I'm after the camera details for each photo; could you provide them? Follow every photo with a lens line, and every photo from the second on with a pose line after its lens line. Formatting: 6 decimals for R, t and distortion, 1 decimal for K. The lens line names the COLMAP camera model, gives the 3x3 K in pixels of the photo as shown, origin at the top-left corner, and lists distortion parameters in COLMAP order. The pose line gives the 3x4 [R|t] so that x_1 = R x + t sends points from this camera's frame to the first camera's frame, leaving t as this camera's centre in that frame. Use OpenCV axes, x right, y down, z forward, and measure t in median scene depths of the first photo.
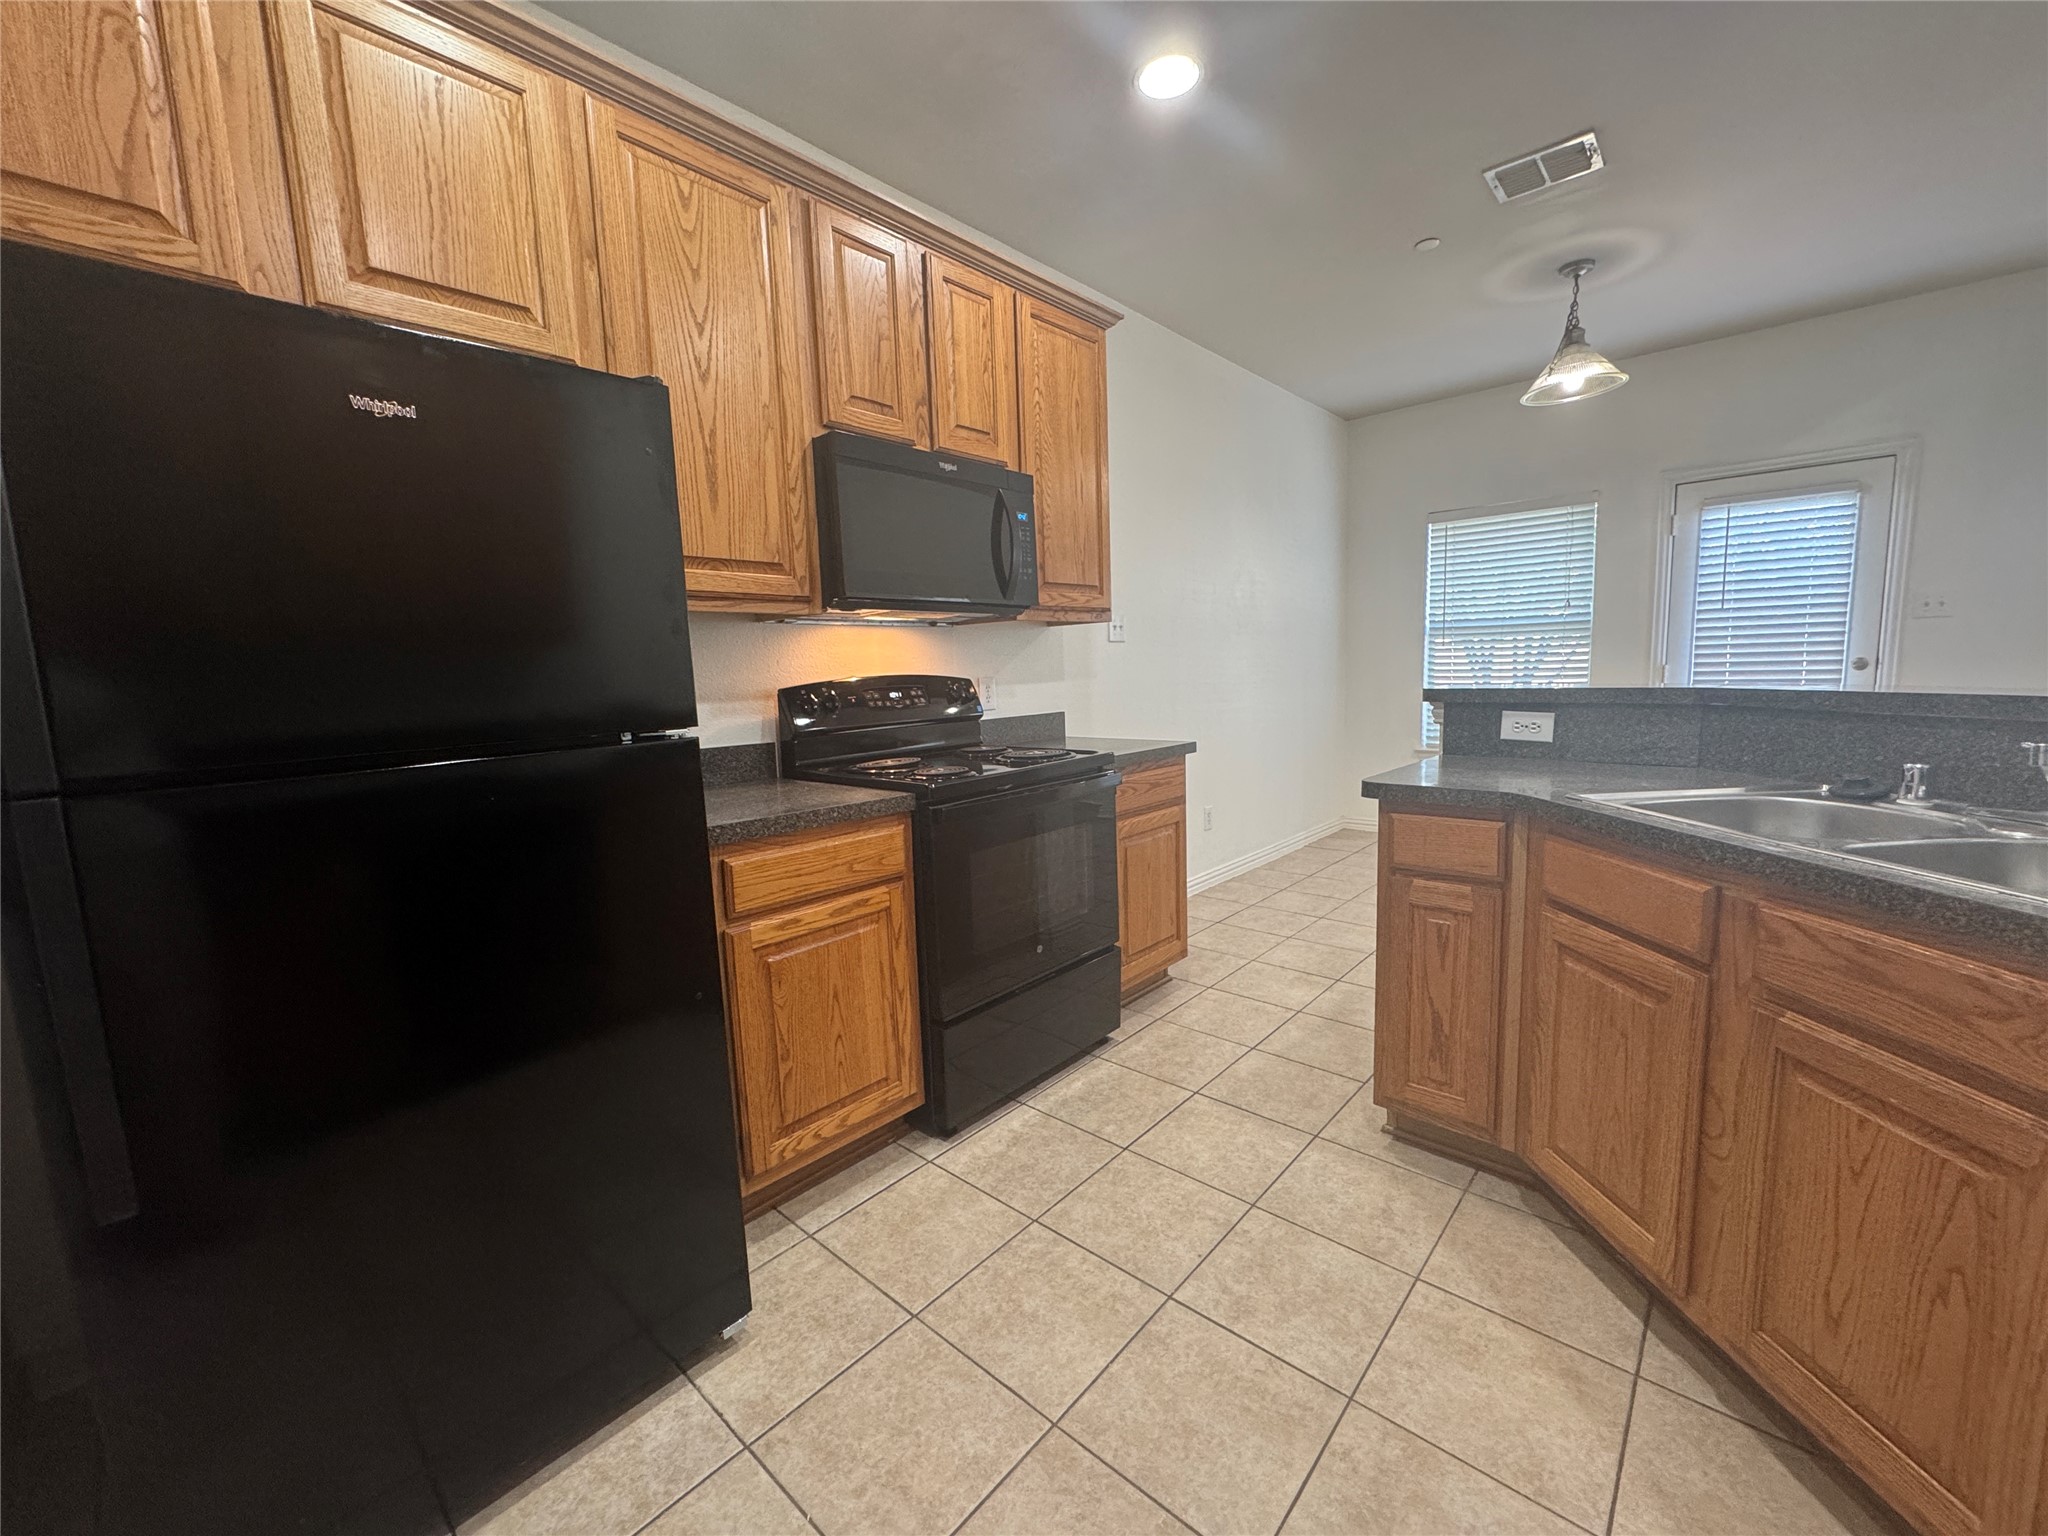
lens RADIAL K [[818.7, 0, 1022.4], [0, 818.7, 766.4], [0, 0, 1]] dist [0.000306, 0.000068]
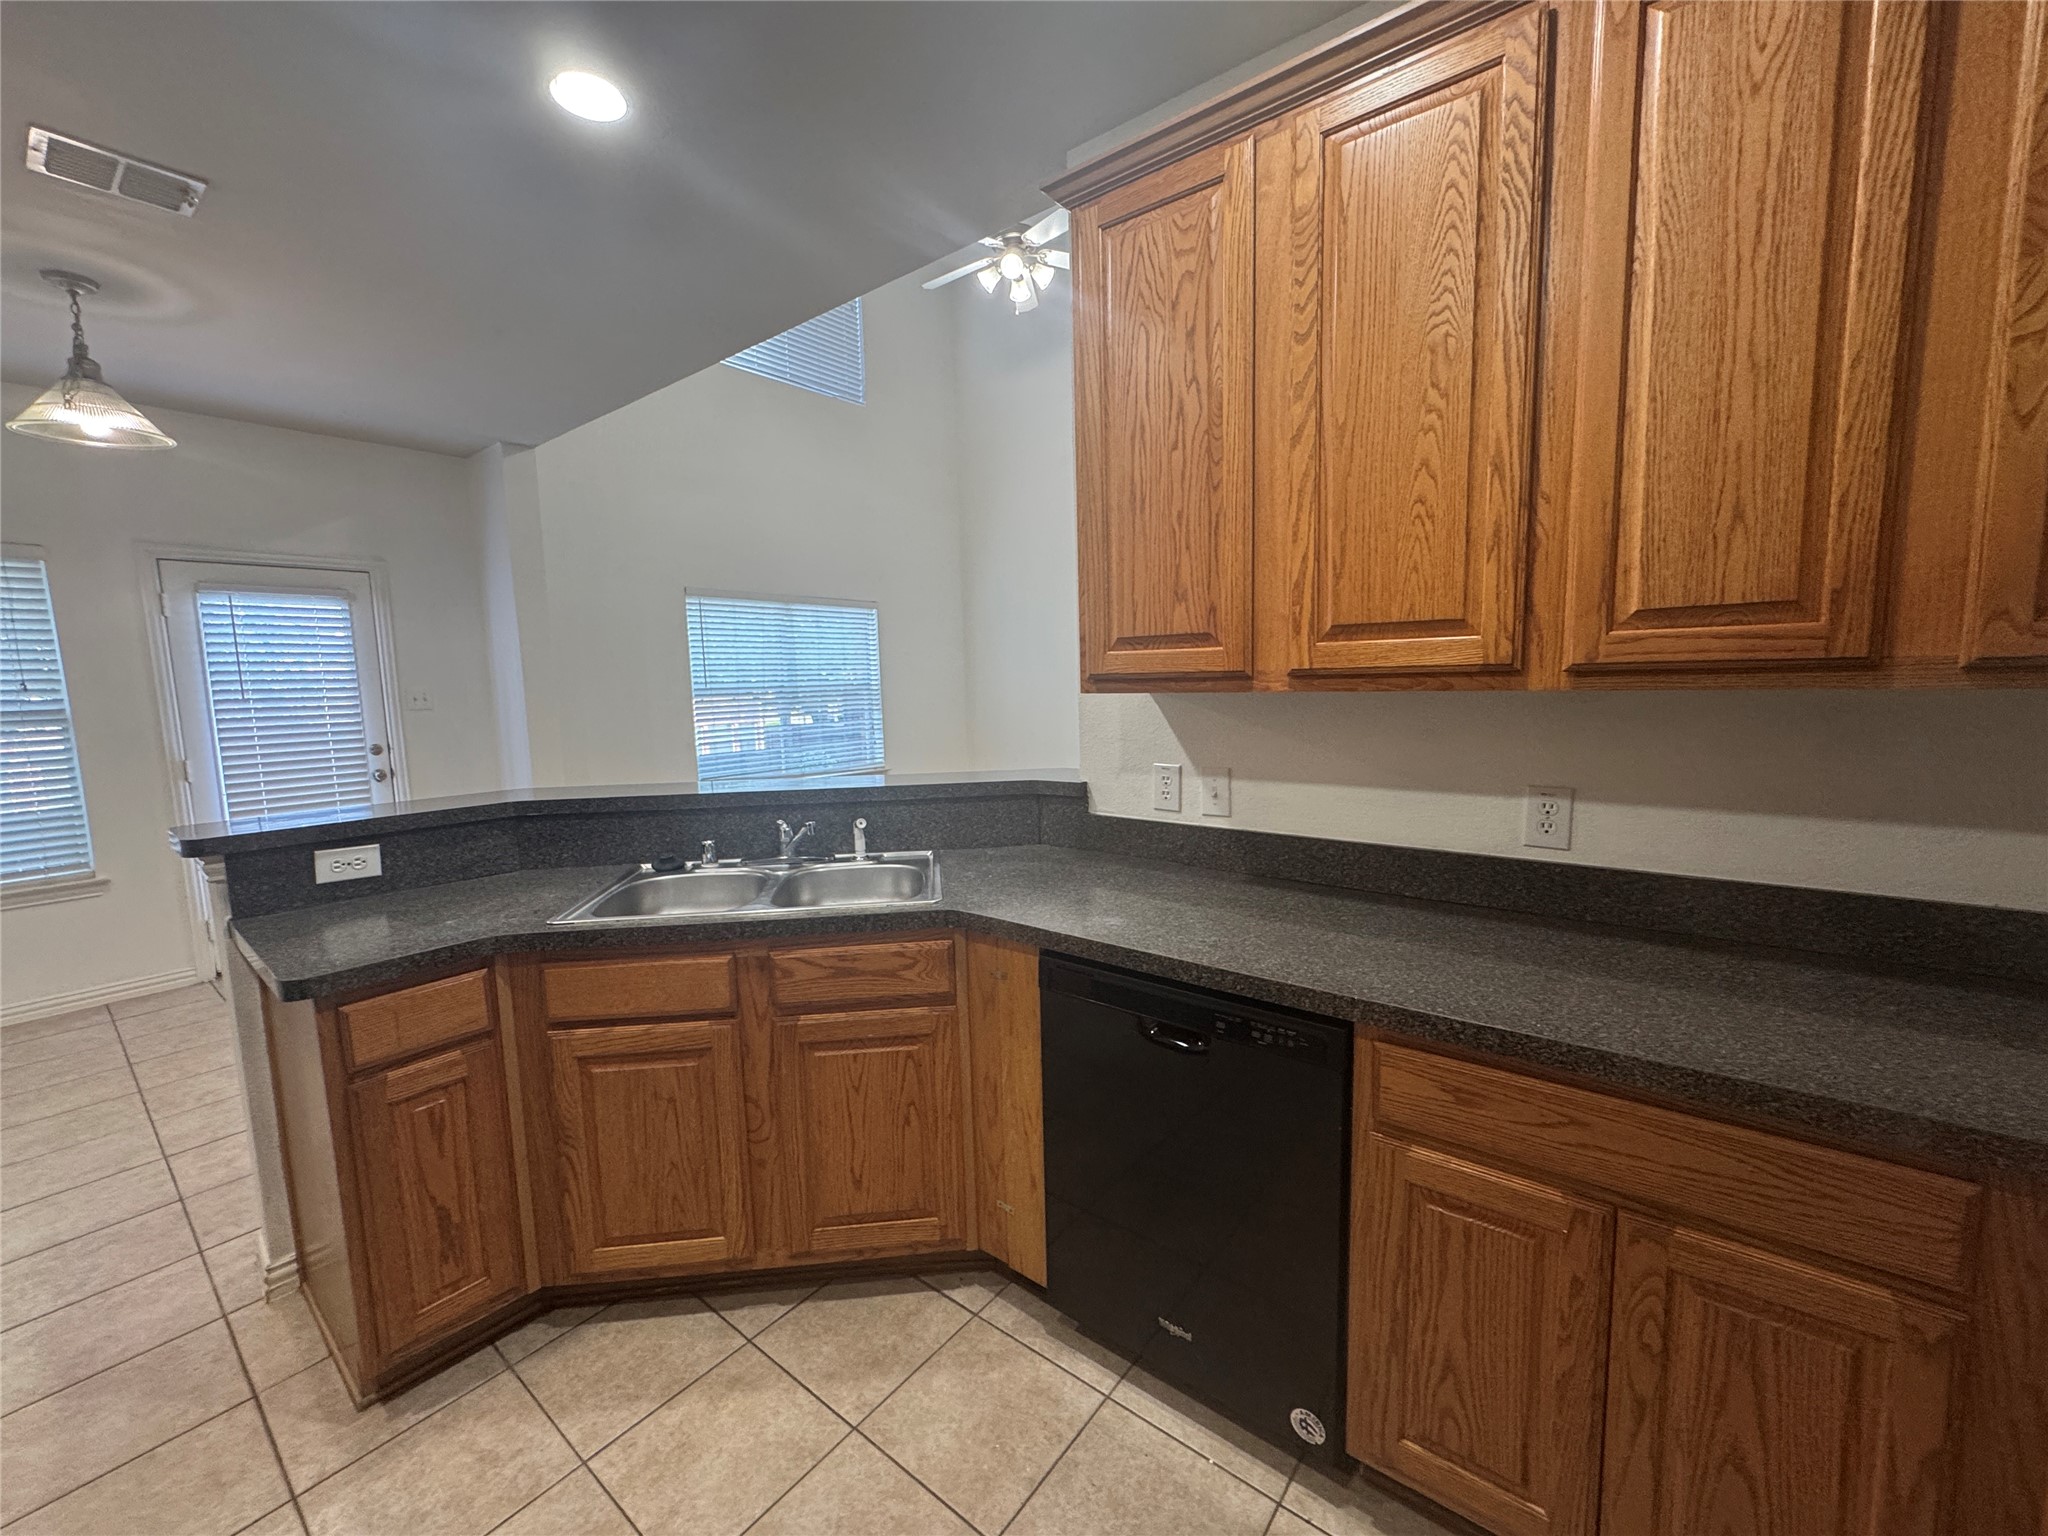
lens RADIAL K [[821.8, 0, 1024.2], [0, 821.8, 766.7], [0, 0, 1]] dist [0.002673, -0.000353]
pose [[-0.056568, -0.079967, 0.995191, -0.376477], [0.150211, 0.984759, 0.087667, -0.149832], [-0.987034, 0.154448, -0.043694, 0.373343]]
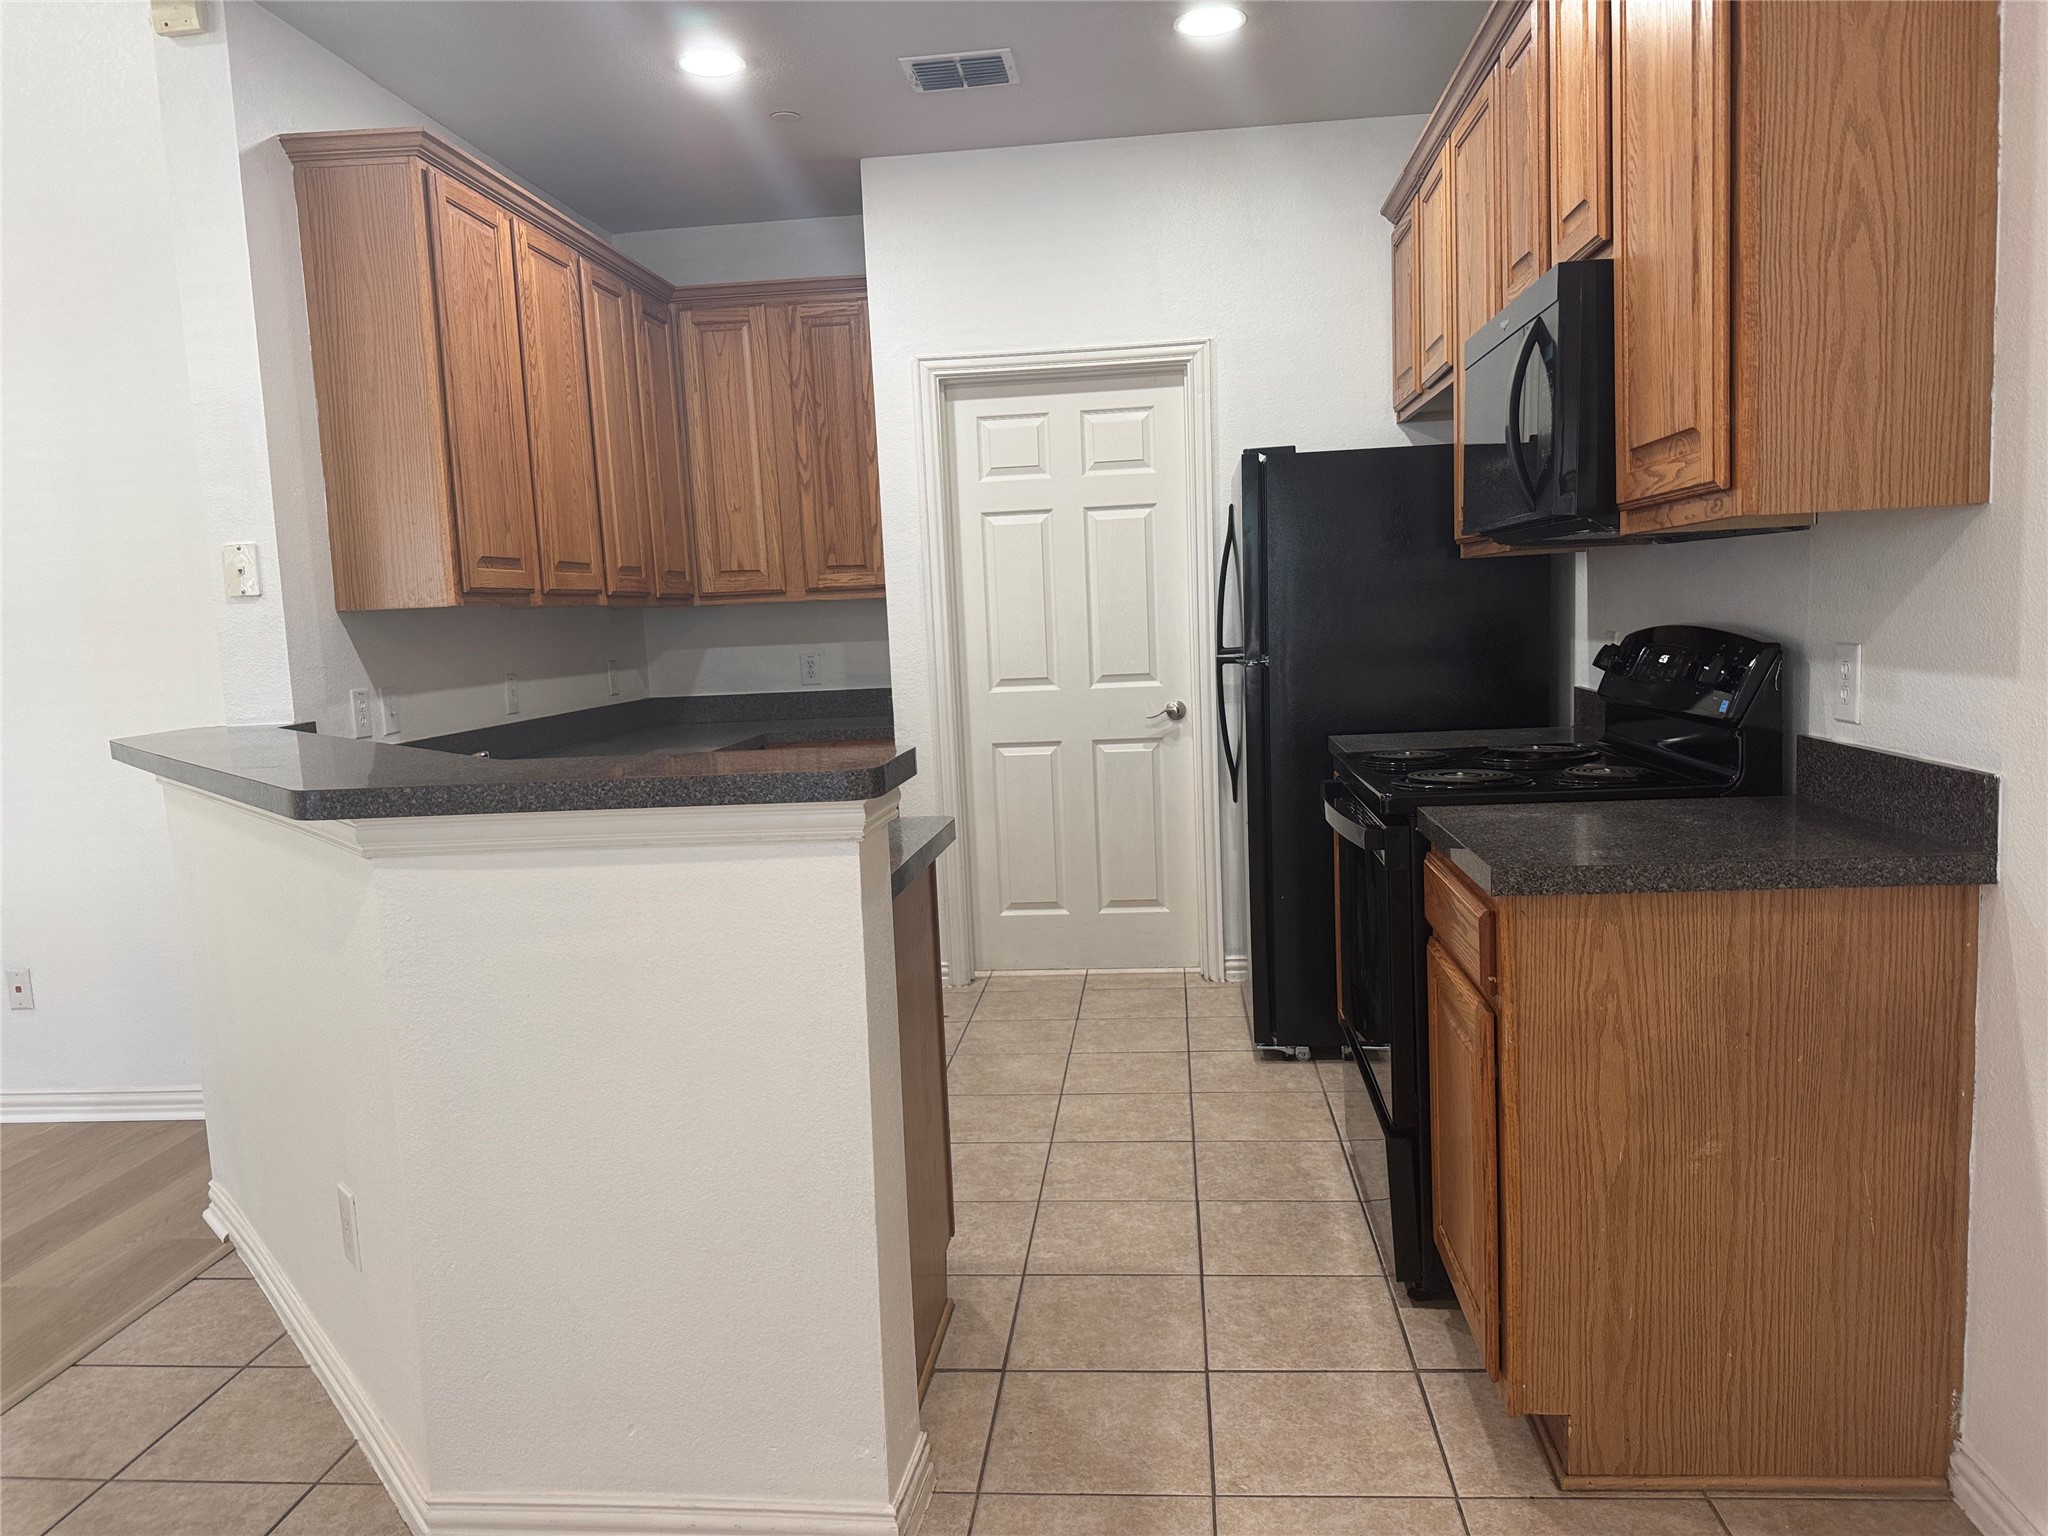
lens RADIAL K [[1438.4, 0, 1025.3], [0, 1438.4, 767.8], [0, 0, 1]] dist [-0.000304, -0.000316]
pose [[-0.802181, 0.134187, -0.581808, 1.248782], [0.001119, 0.974755, 0.223273, -0.361537], [0.597080, 0.178454, -0.782080, 2.283102]]
